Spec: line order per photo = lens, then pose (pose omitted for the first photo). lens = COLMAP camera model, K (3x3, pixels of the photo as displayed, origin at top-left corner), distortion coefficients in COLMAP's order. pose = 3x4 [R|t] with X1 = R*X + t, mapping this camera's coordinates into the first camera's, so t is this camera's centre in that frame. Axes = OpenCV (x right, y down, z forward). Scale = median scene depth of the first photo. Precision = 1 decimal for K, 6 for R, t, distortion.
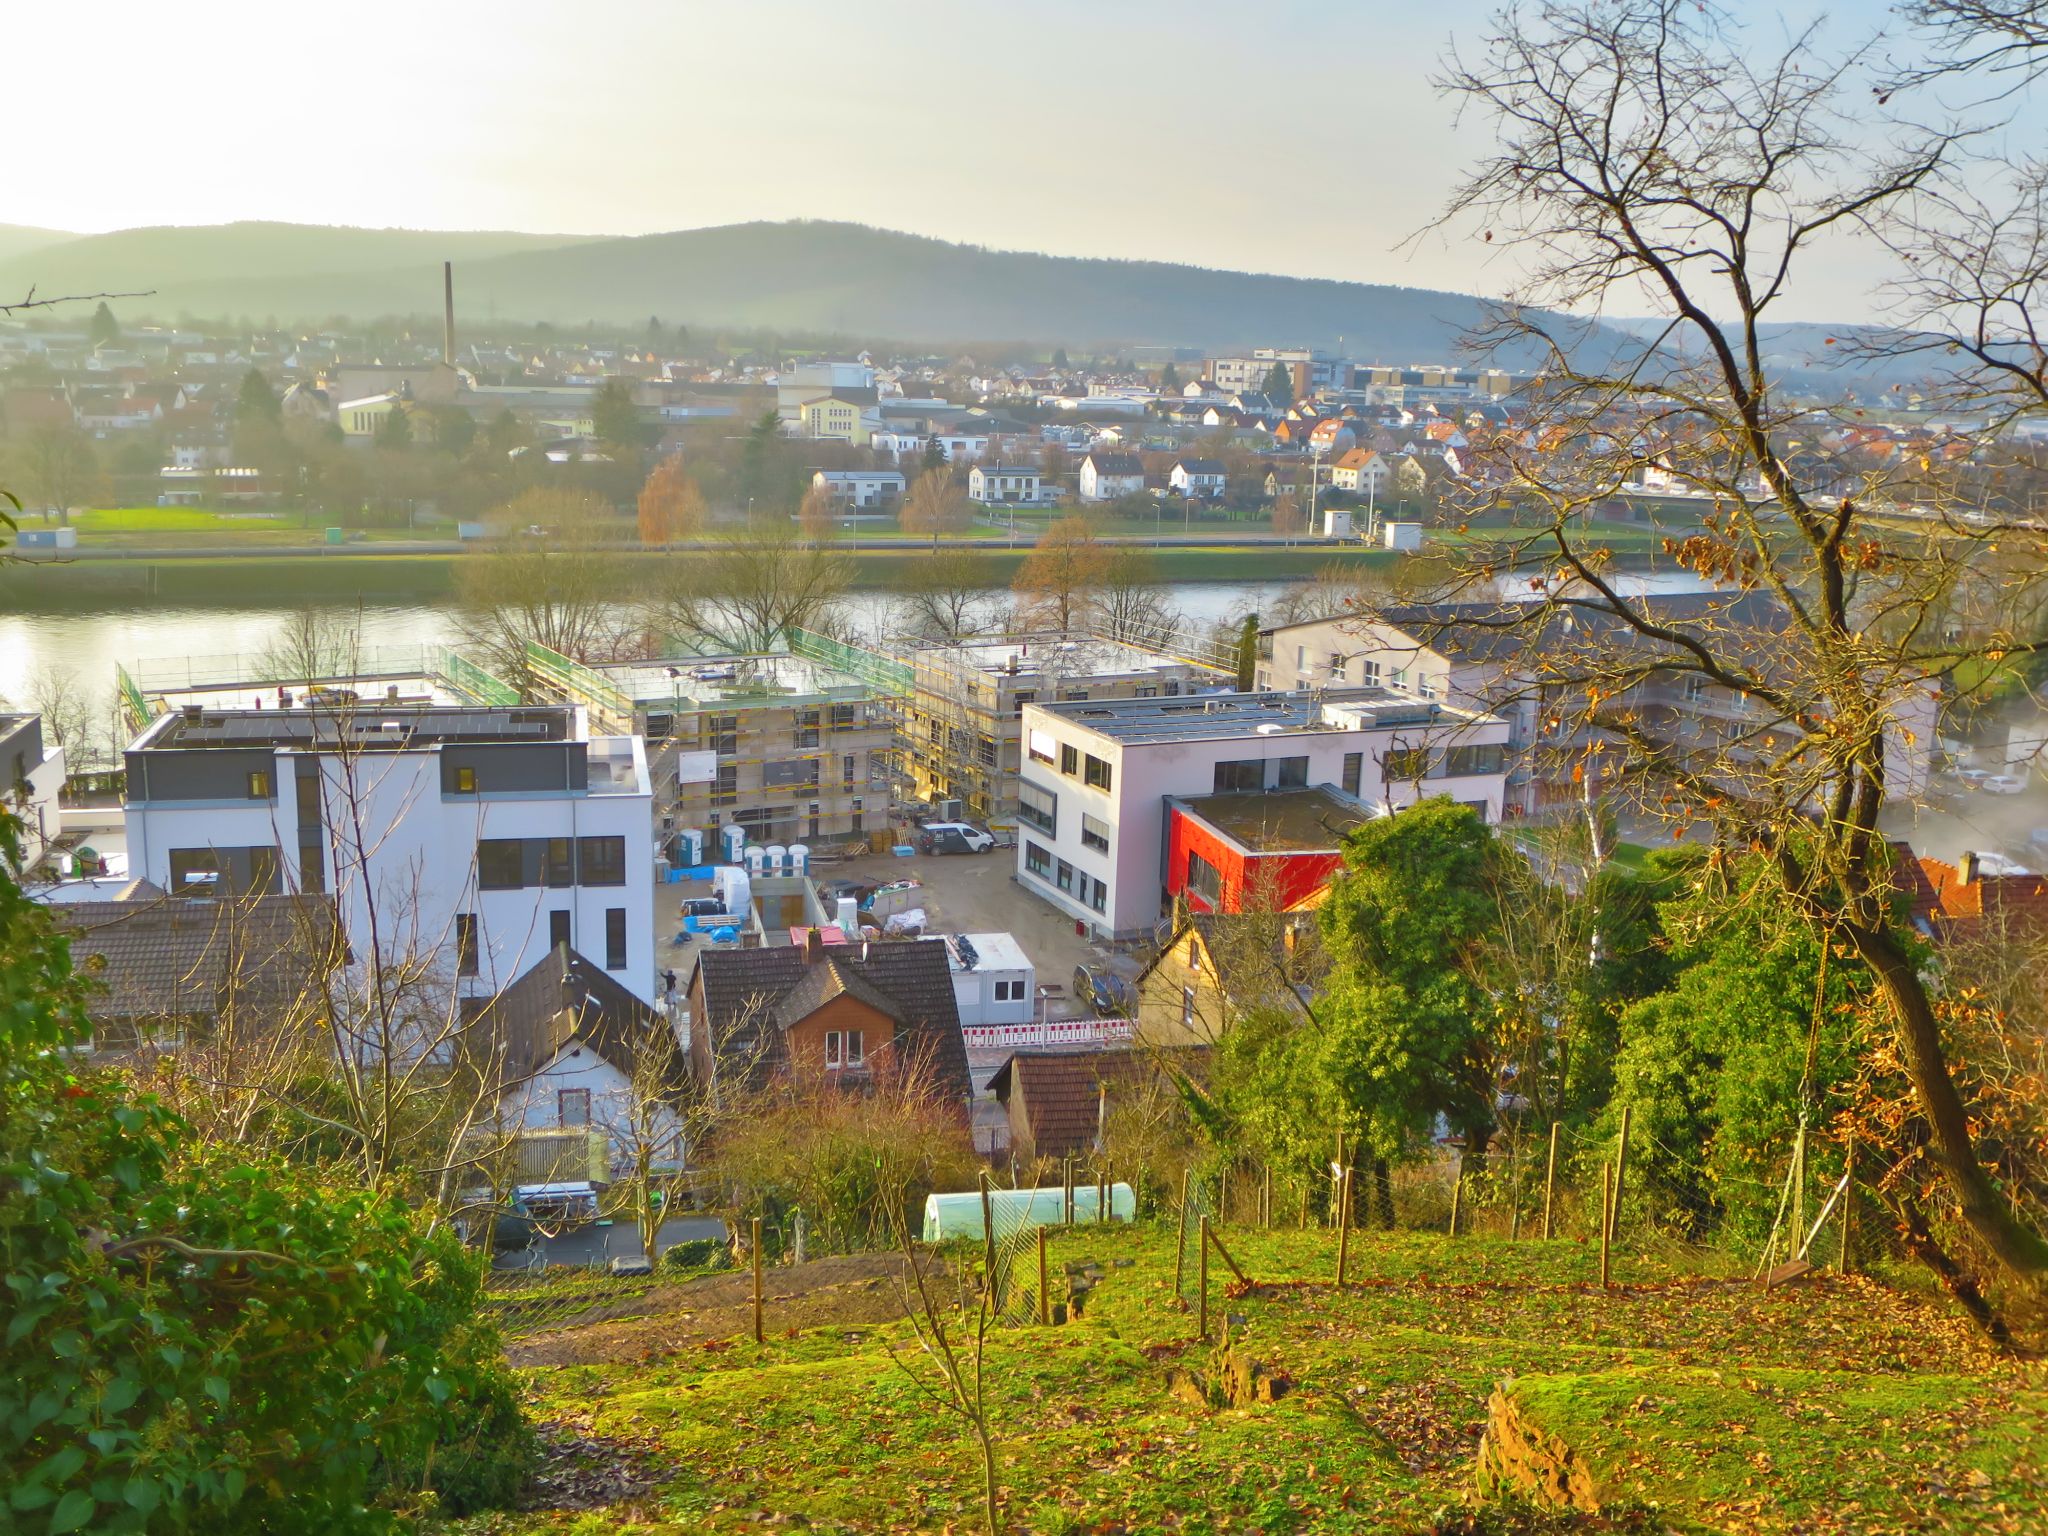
lens RADIAL K [[1825.9, 0, 1027.5], [0, 1825.9, 767.2], [0, 0, 1]] dist [0.013881, 0.002810]
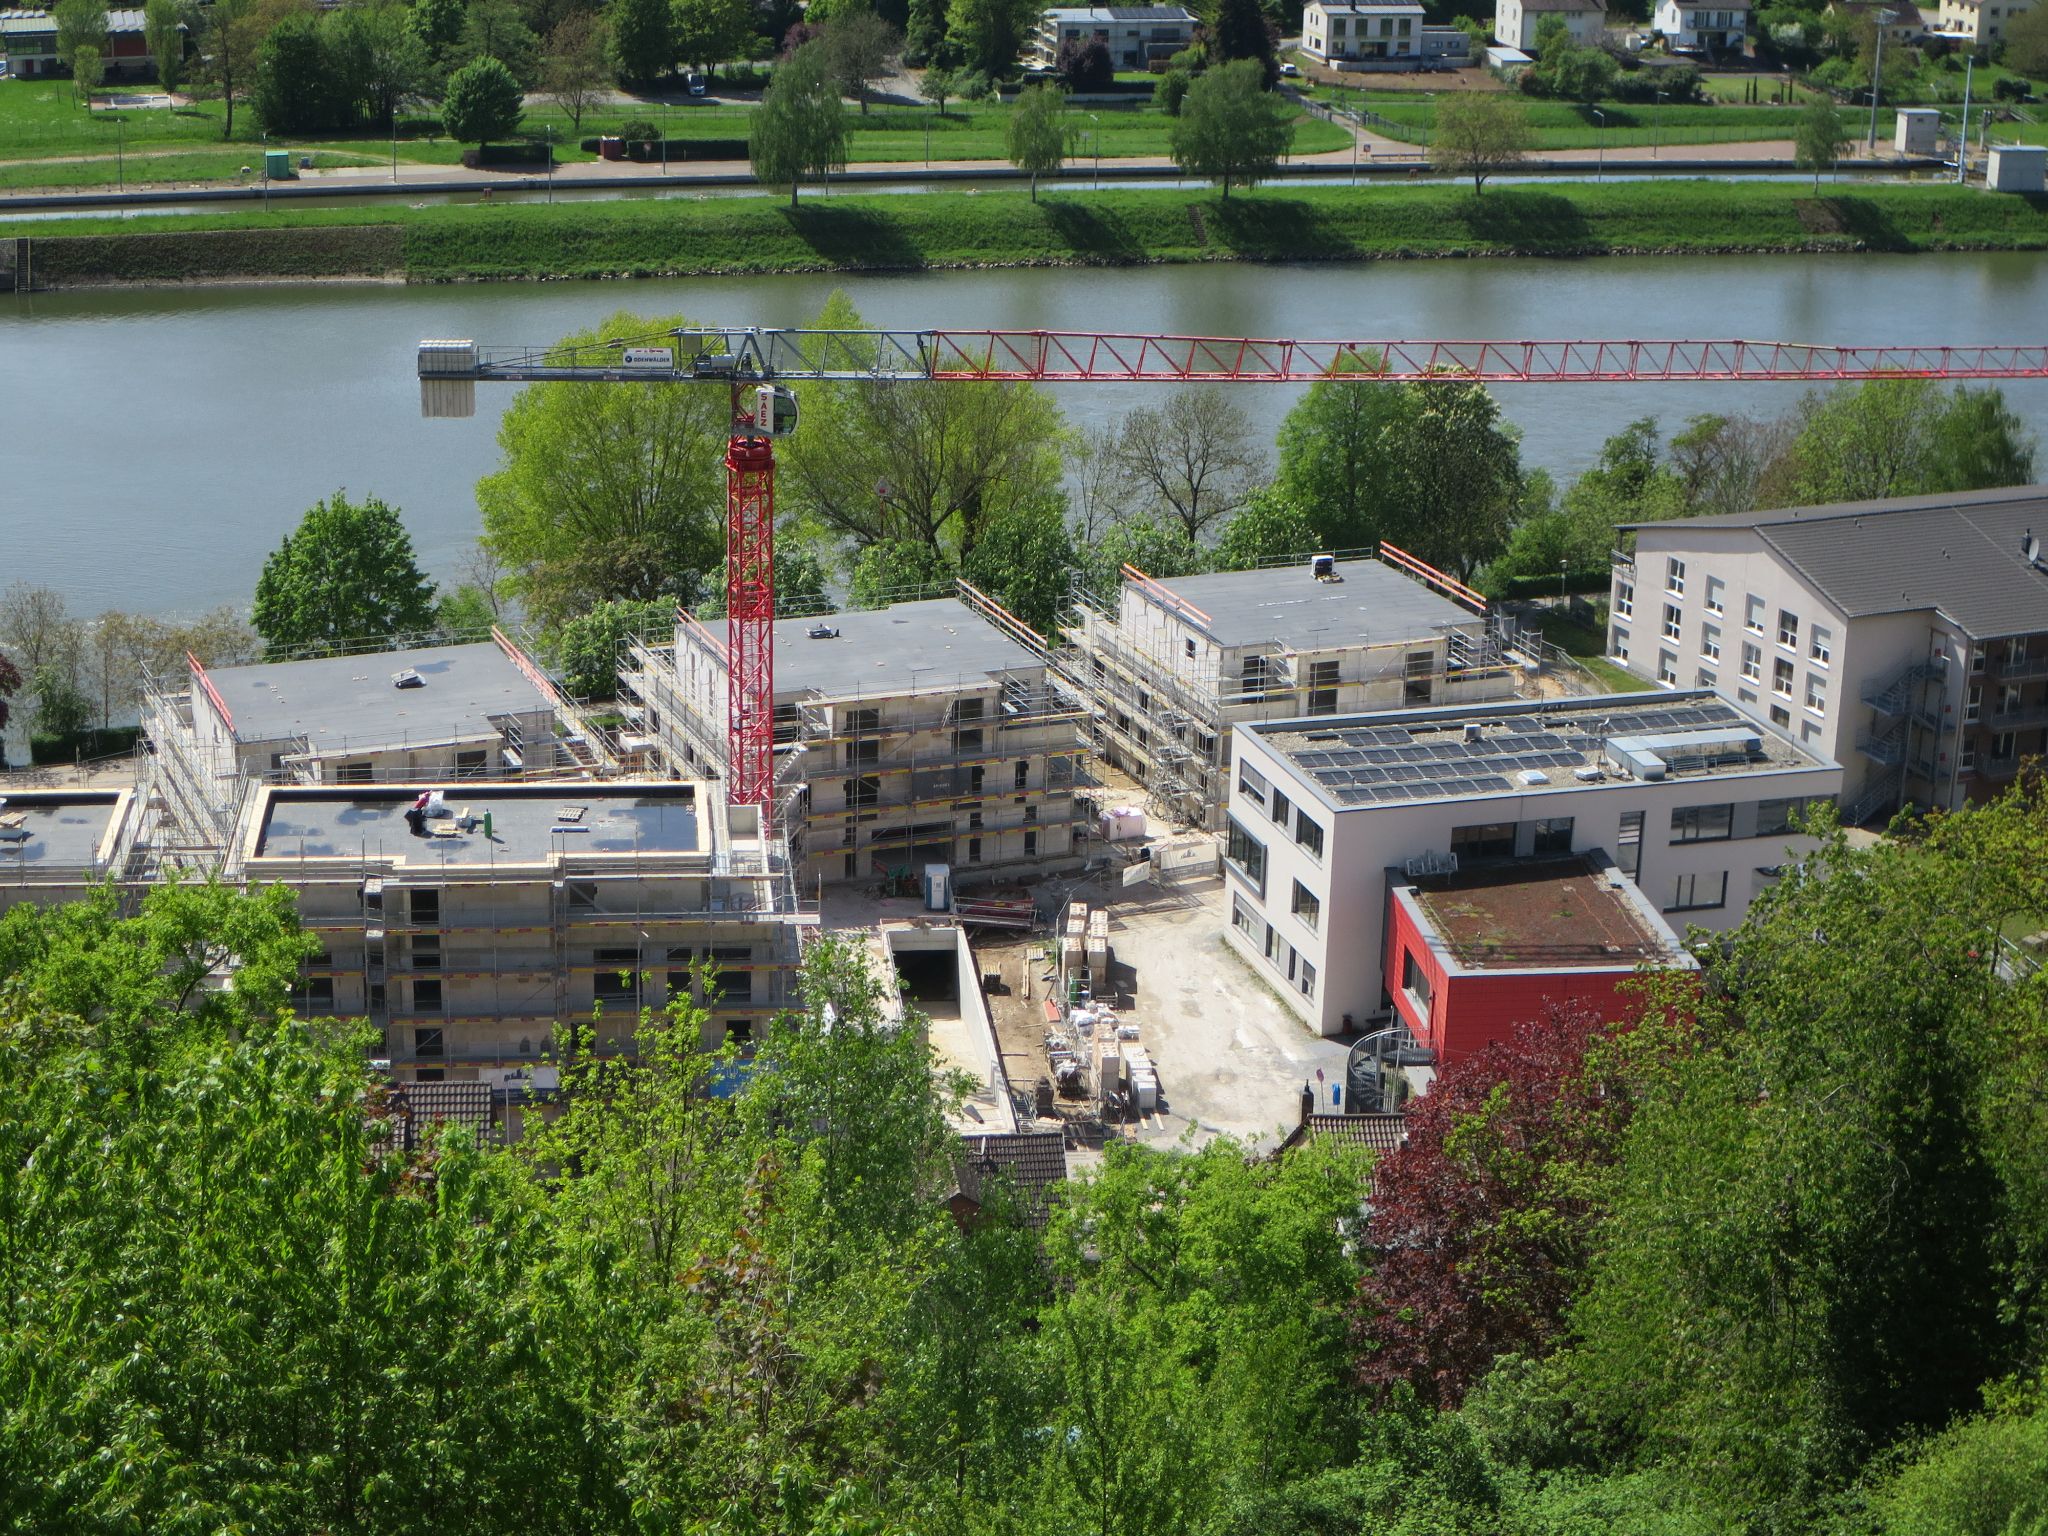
lens RADIAL K [[3658.8, 0, 1022.7], [0, 3658.8, 767.9], [0, 0, 1]] dist [-0.005794, 0.000000]
pose [[0.990773, 0.043715, -0.128291, 0.118833], [-0.024656, 0.988897, 0.146545, -0.260721], [0.133273, -0.142029, 0.980850, -0.621715]]
